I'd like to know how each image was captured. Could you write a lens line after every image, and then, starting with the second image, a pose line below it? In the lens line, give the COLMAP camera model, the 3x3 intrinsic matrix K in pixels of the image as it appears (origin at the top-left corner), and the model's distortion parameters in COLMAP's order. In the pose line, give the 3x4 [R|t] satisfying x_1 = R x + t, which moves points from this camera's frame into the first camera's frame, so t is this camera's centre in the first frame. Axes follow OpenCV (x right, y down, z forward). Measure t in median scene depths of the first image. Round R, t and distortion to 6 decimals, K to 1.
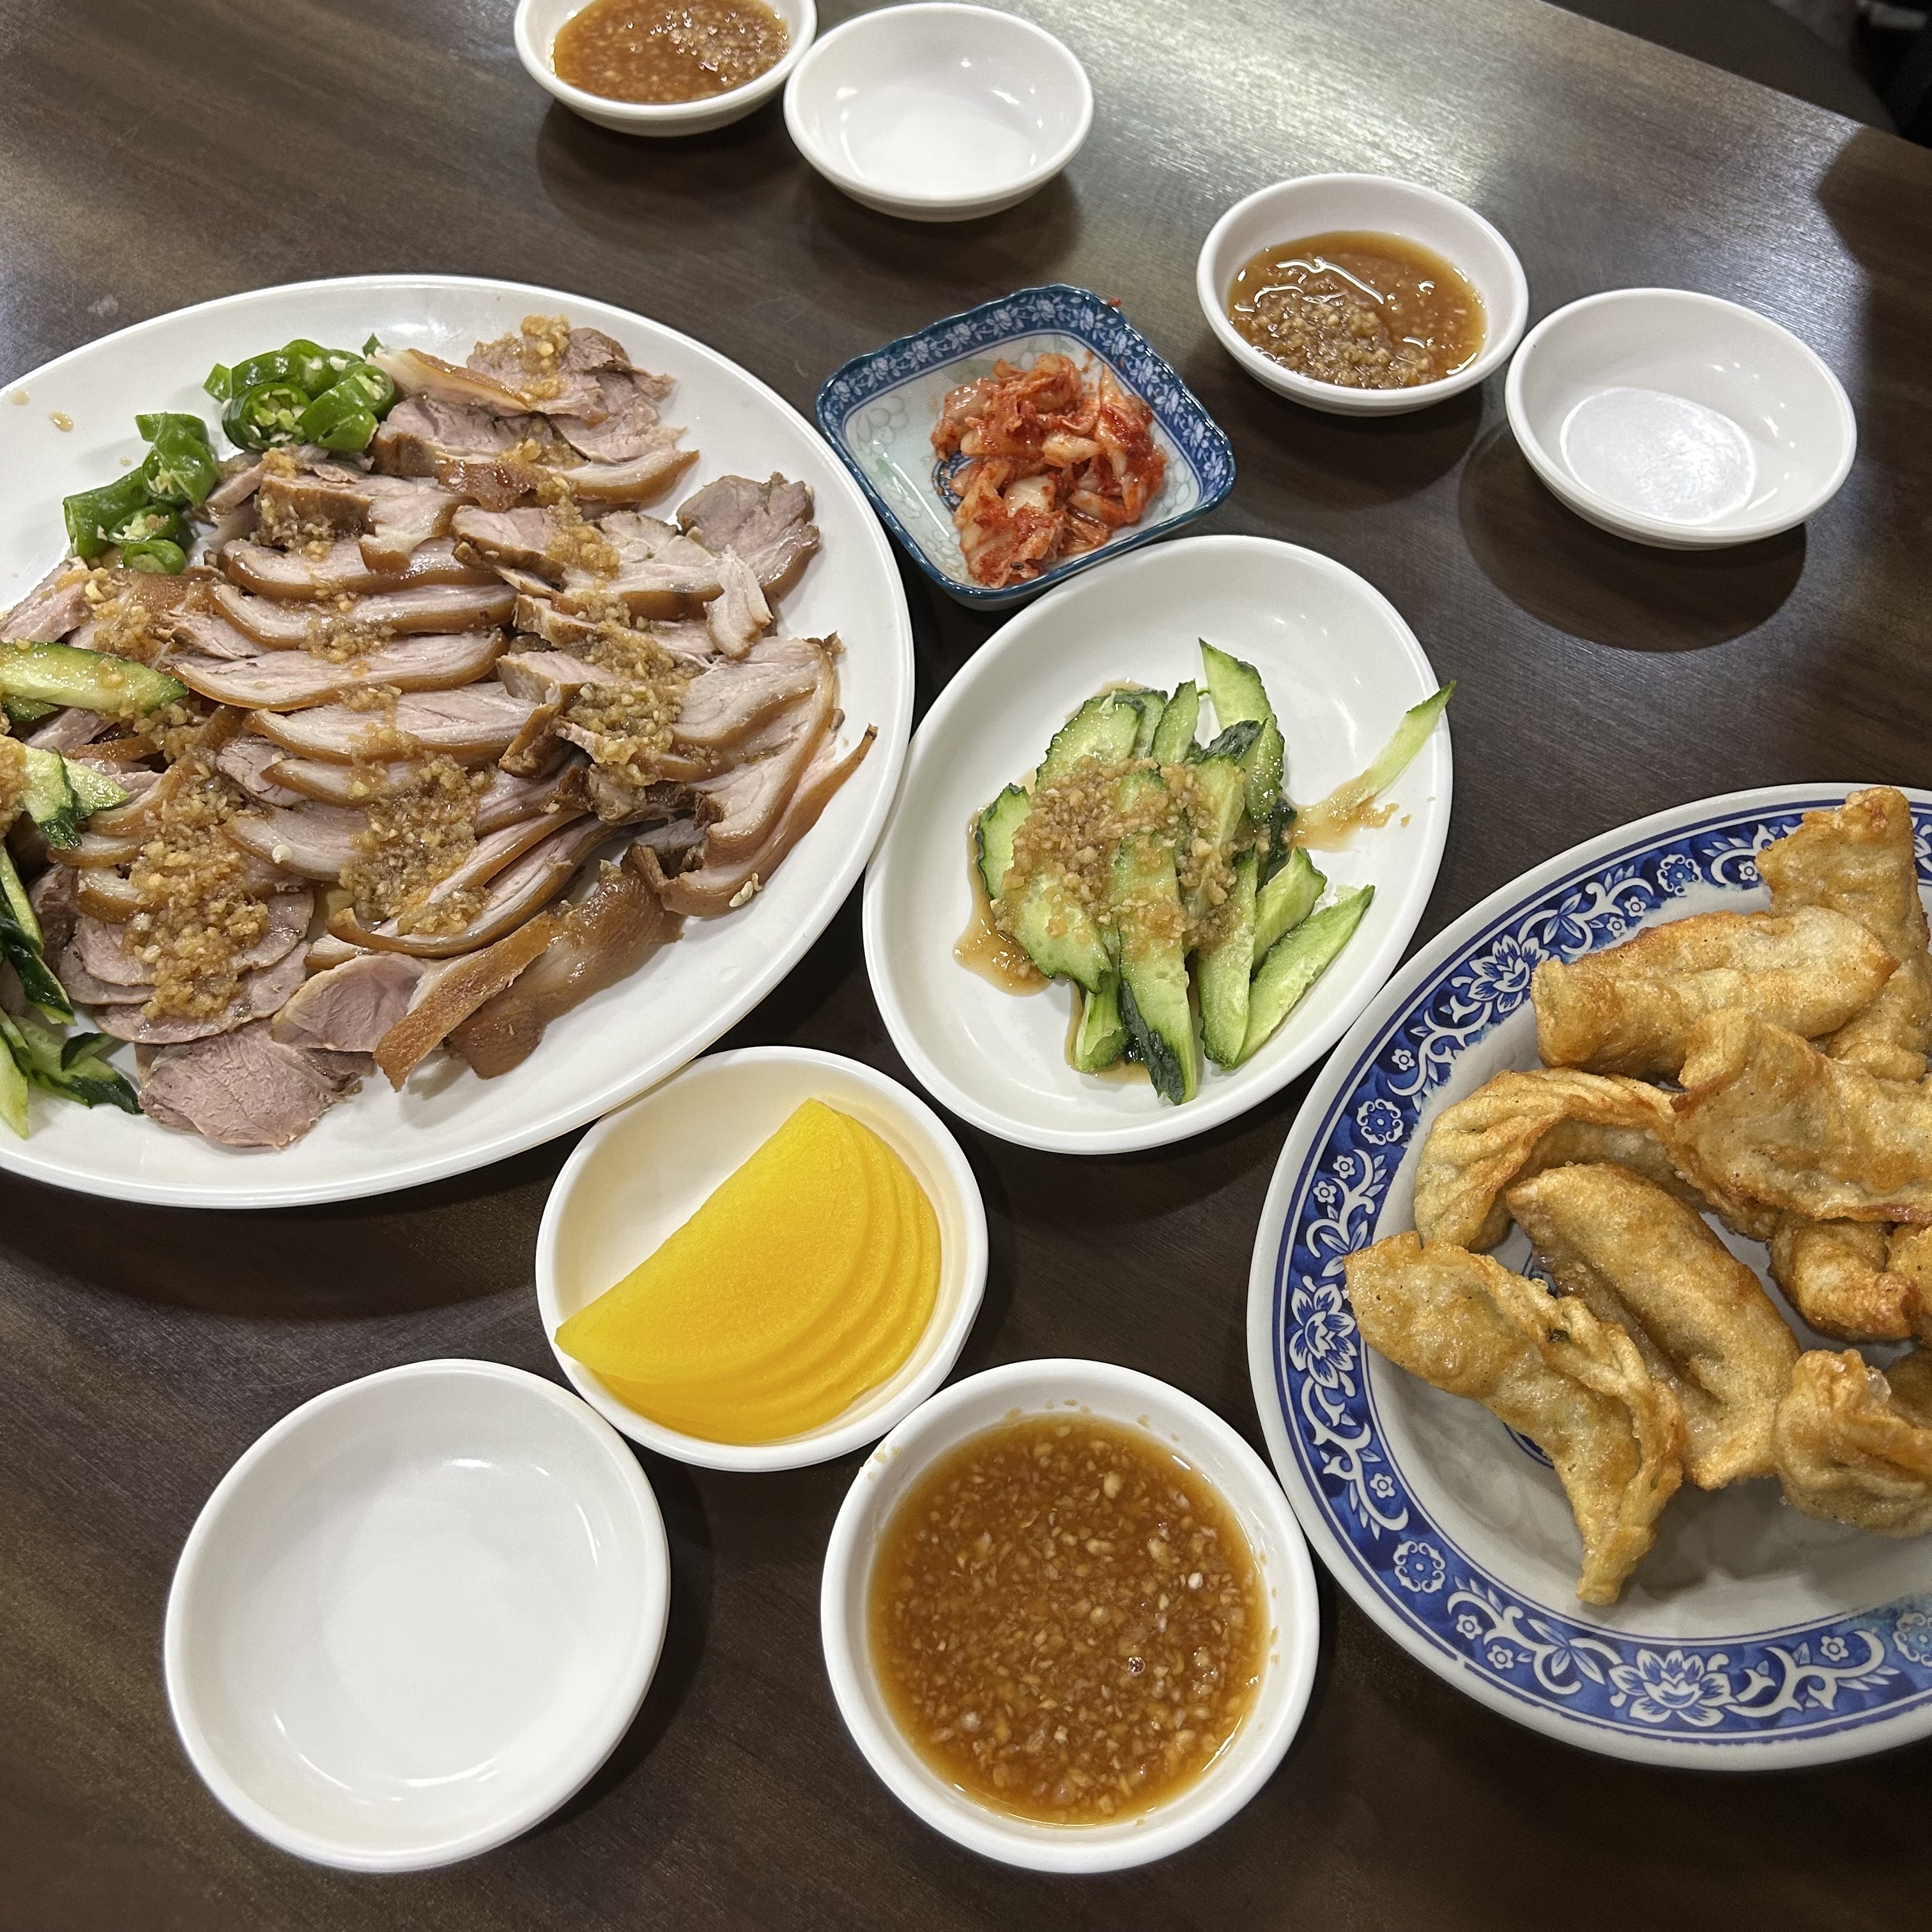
lens RADIAL K [[2029.8, 0, 1000.2], [0, 2029.8, 966.4], [0, 0, 1]] dist [0.110824, -0.327691]
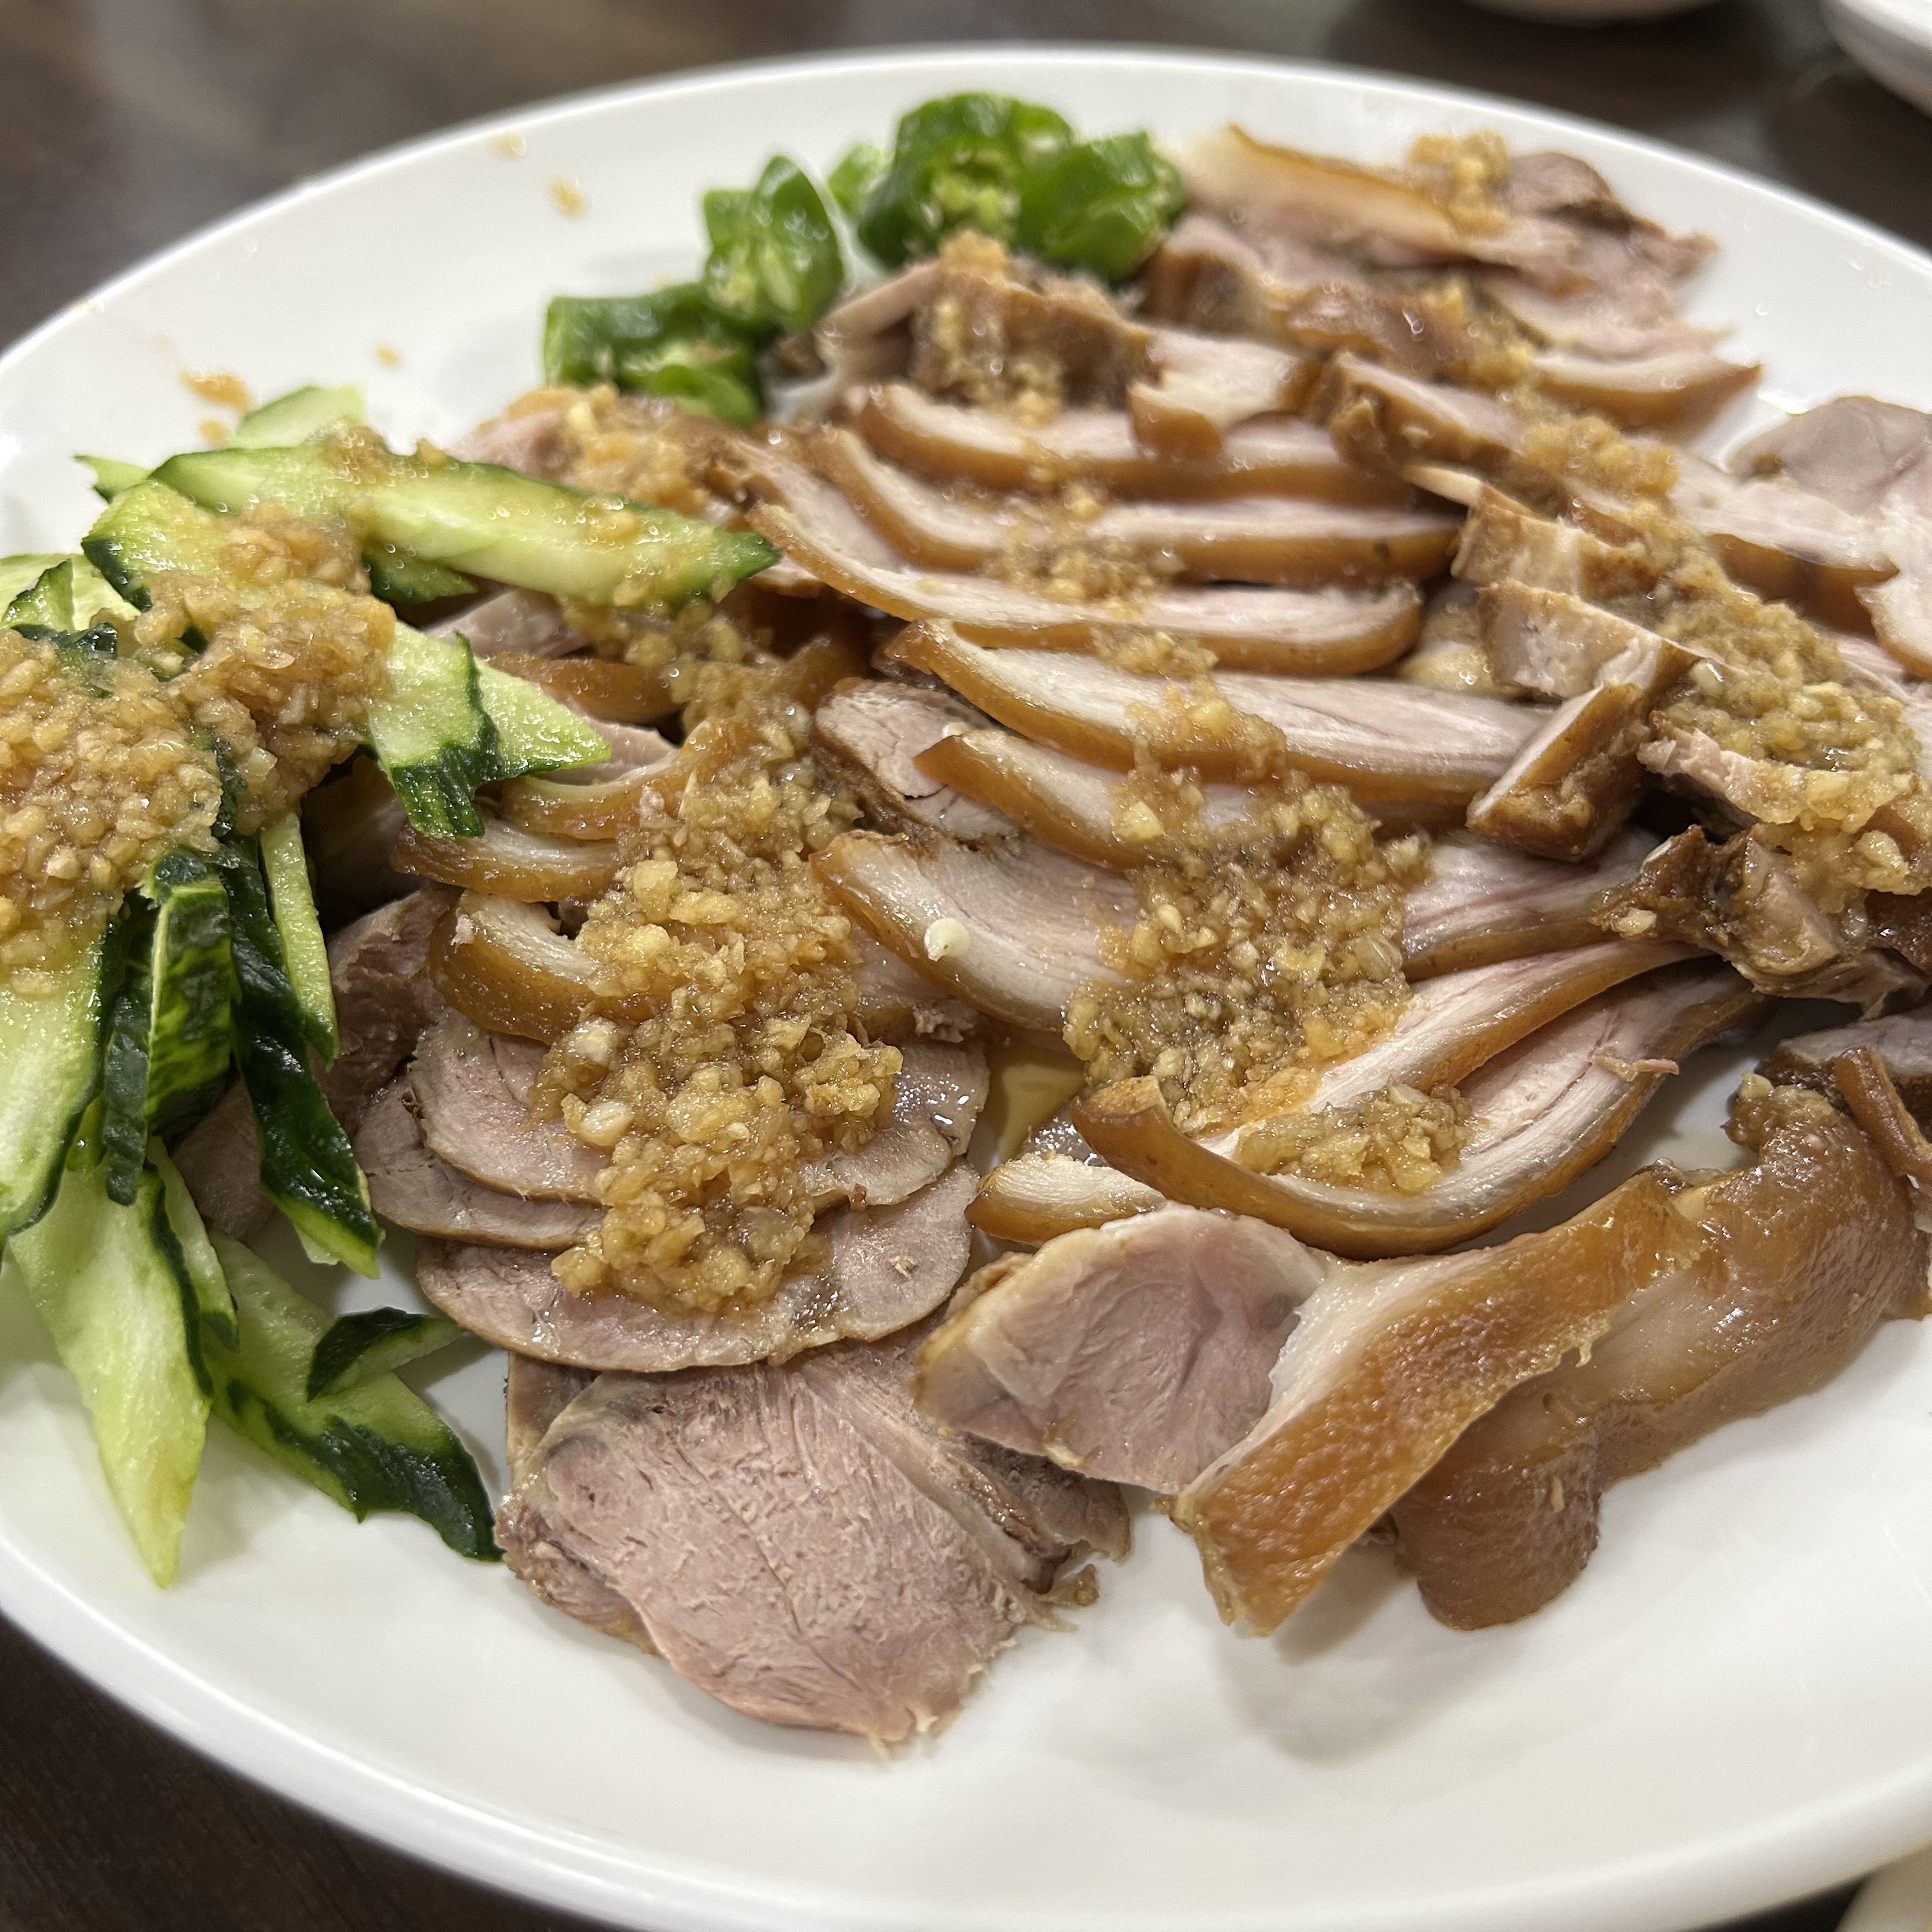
lens RADIAL K [[2036.1, 0, 966.0], [0, 2036.1, 966.0], [0, 0, 1]] dist [0.130951, -0.538527]
pose [[0.980759, 0.133081, -0.142832, -0.284825], [-0.161859, 0.963375, -0.213801, 0.033761], [0.109147, 0.232806, 0.966379, 0.607127]]
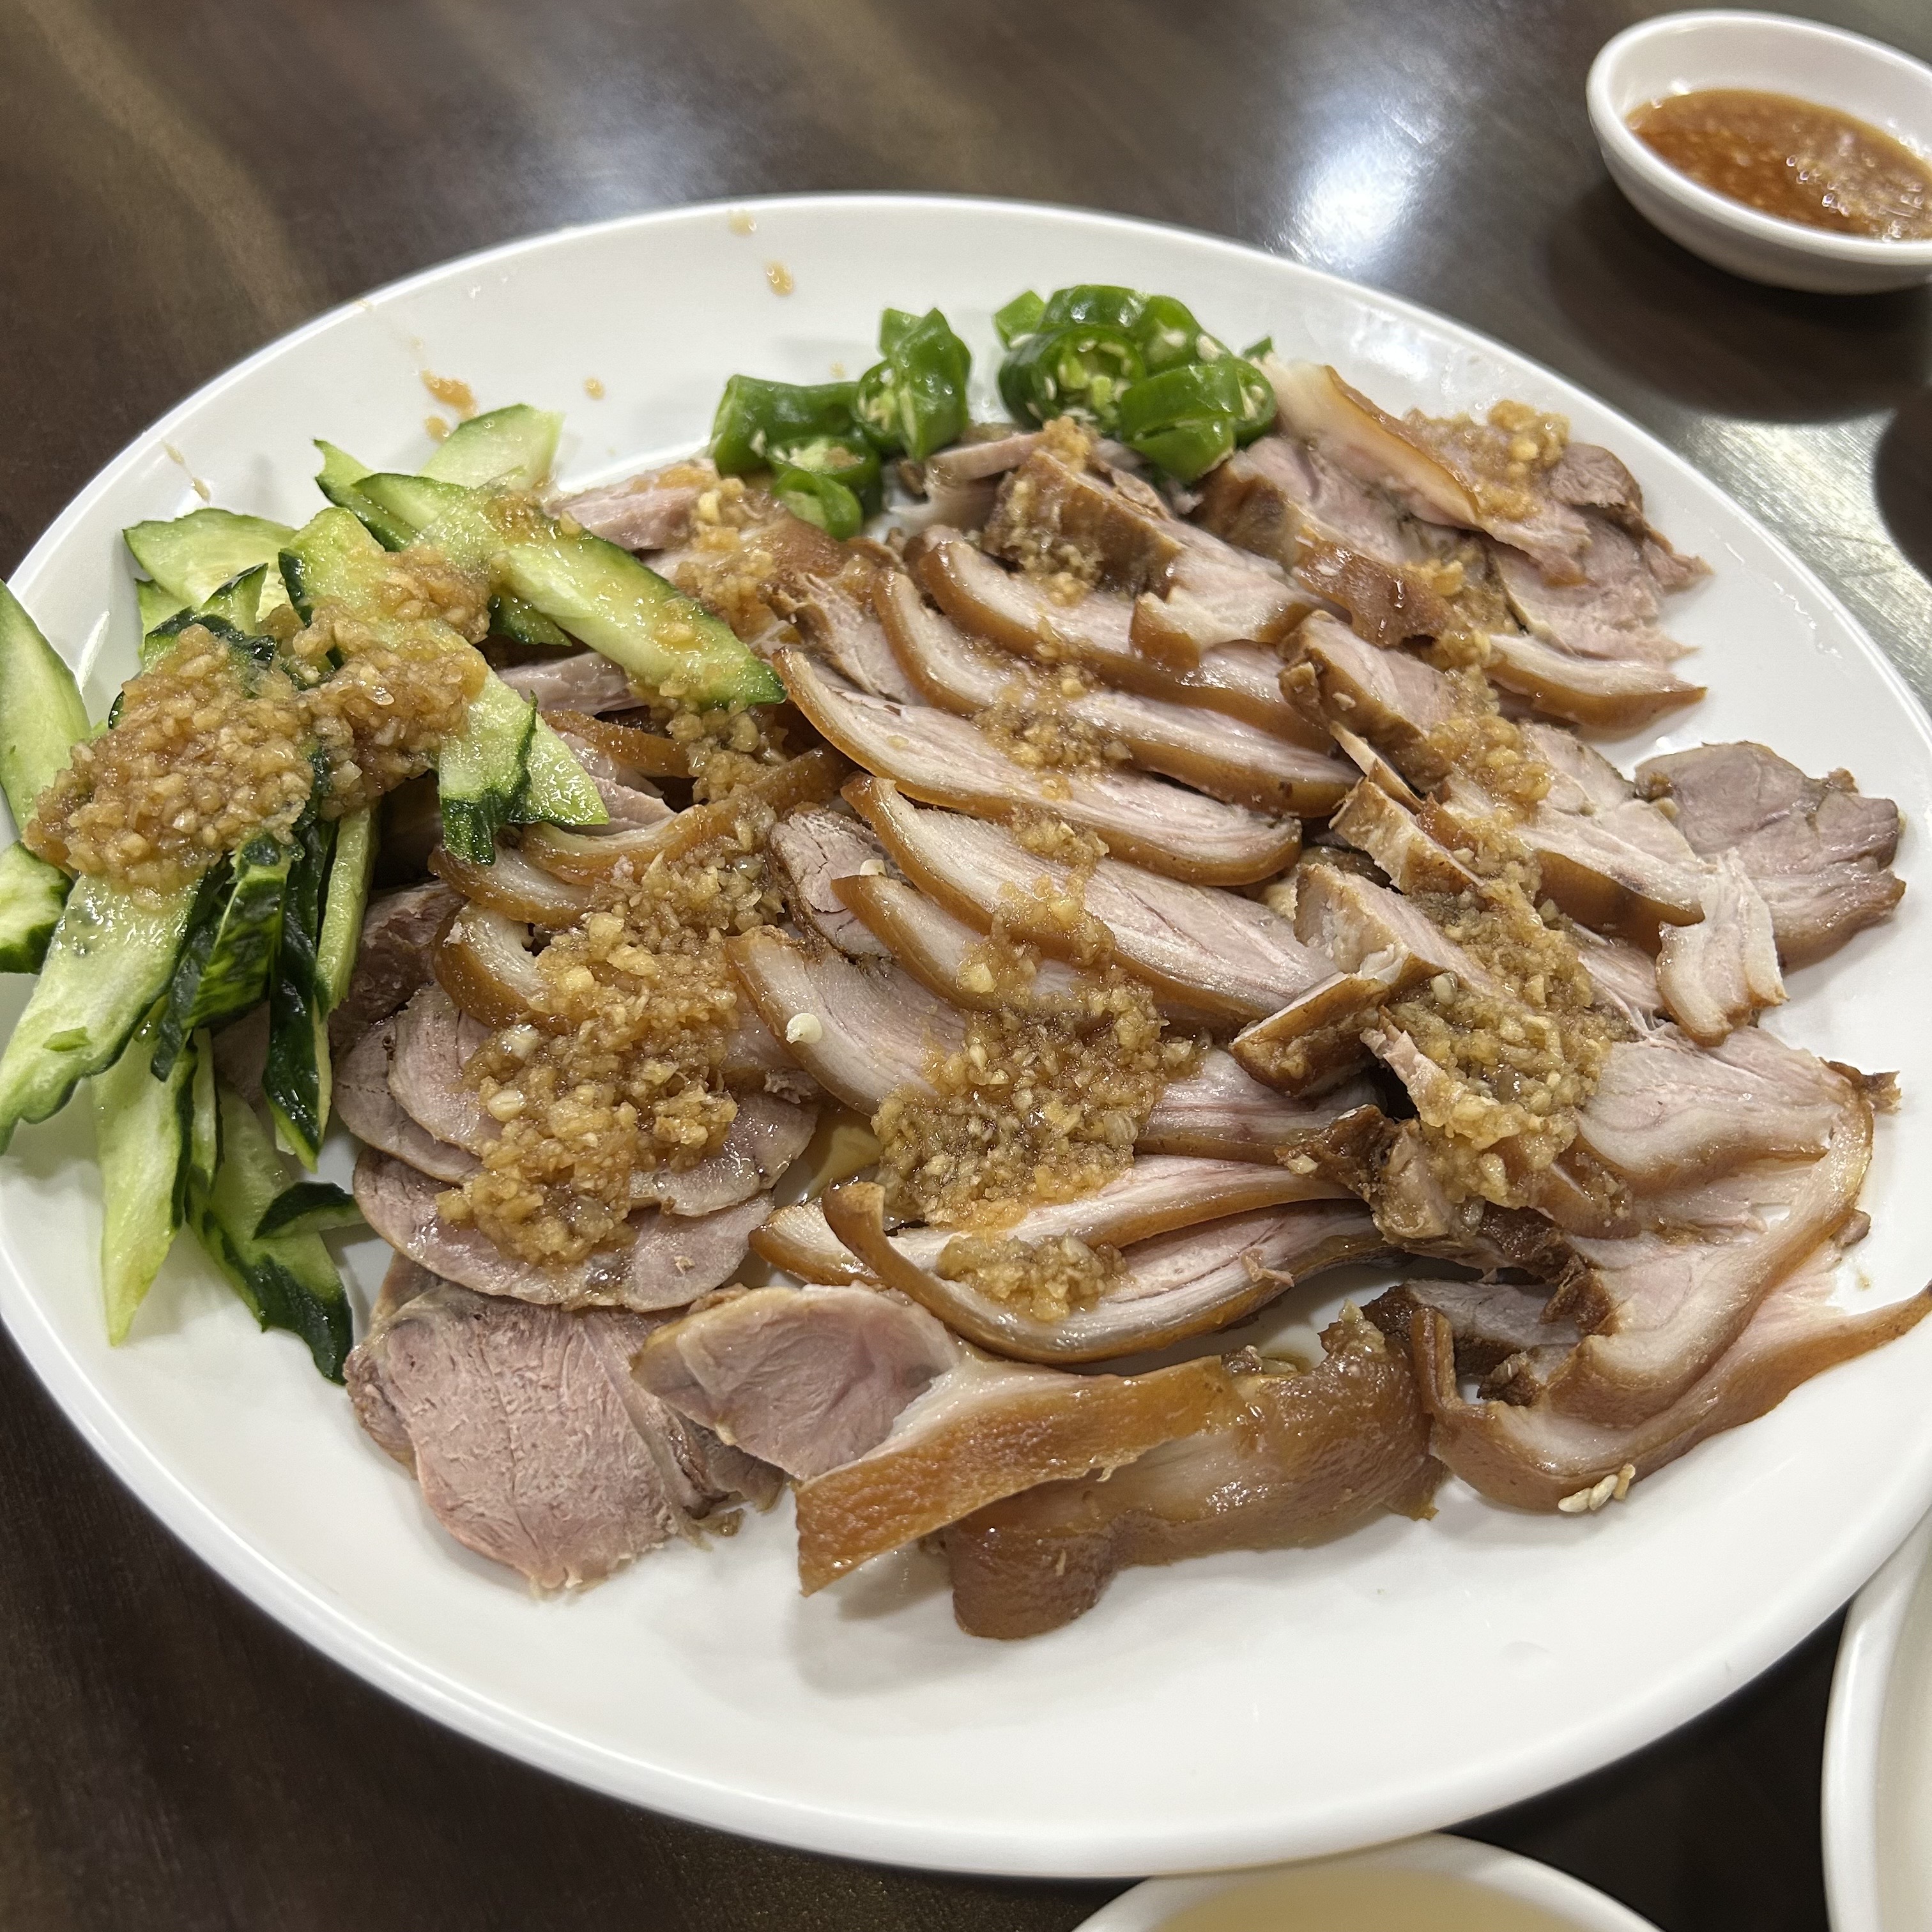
lens RADIAL K [[2015.1, 0, 966.0], [0, 2015.1, 966.0], [0, 0, 1]] dist [0.178884, -0.760253]
pose [[0.887949, 0.403863, -0.220093, -0.201146], [-0.434749, 0.893176, -0.115018, -0.027237], [0.150130, 0.197816, 0.968674, 0.486356]]
